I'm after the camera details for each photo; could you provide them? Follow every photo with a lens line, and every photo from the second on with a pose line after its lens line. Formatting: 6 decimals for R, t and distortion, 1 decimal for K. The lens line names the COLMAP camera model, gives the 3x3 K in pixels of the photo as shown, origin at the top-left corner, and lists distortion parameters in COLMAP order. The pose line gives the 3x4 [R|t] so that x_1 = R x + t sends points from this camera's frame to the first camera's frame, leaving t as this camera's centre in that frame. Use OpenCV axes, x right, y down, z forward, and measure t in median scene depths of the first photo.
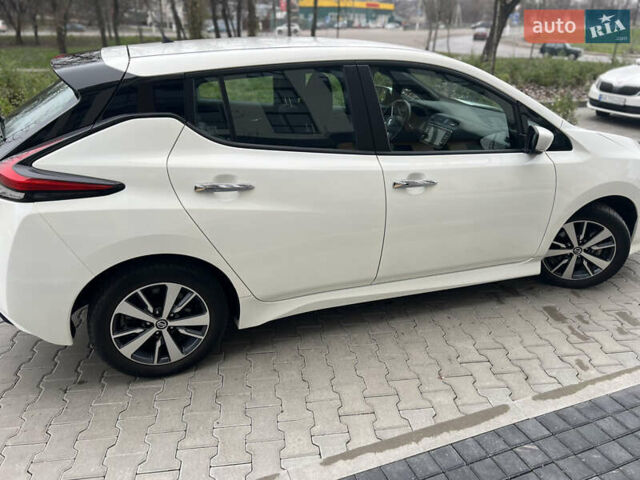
lens RADIAL K [[472.0, 0, 321.3], [0, 472.0, 239.0], [0, 0, 1]] dist [0.071394, -0.080876]
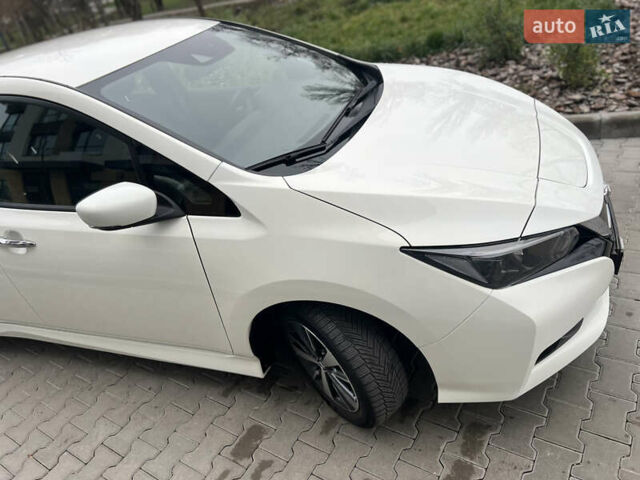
lens RADIAL K [[477.5, 0, 320.0], [0, 477.5, 240.0], [0, 0, 1]] dist [0.065137, -0.070420]
pose [[0.743087, 0.202388, -0.637856, 1.001079], [-0.056010, 0.968635, 0.242092, -0.314717], [0.666846, -0.144169, 0.731116, 0.638983]]
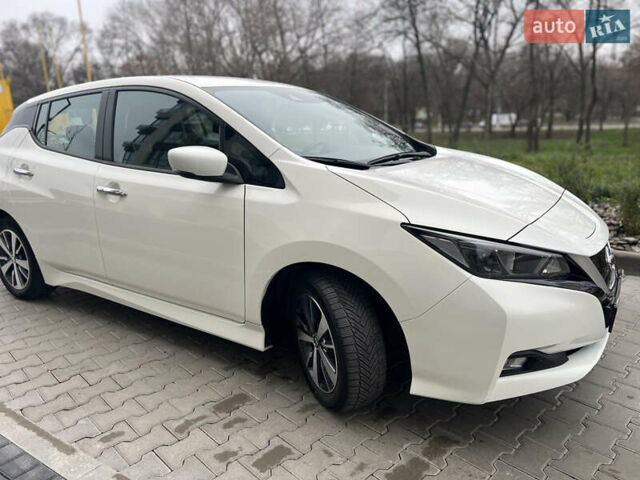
lens RADIAL K [[477.5, 0, 320.0], [0, 477.5, 240.0], [0, 0, 1]] dist [0.065137, -0.070420]
pose [[0.588555, 0.166871, -0.791048, 1.175340], [-0.296760, 0.954755, -0.019390, -0.114557], [0.752022, 0.246164, 0.611446, 0.621461]]
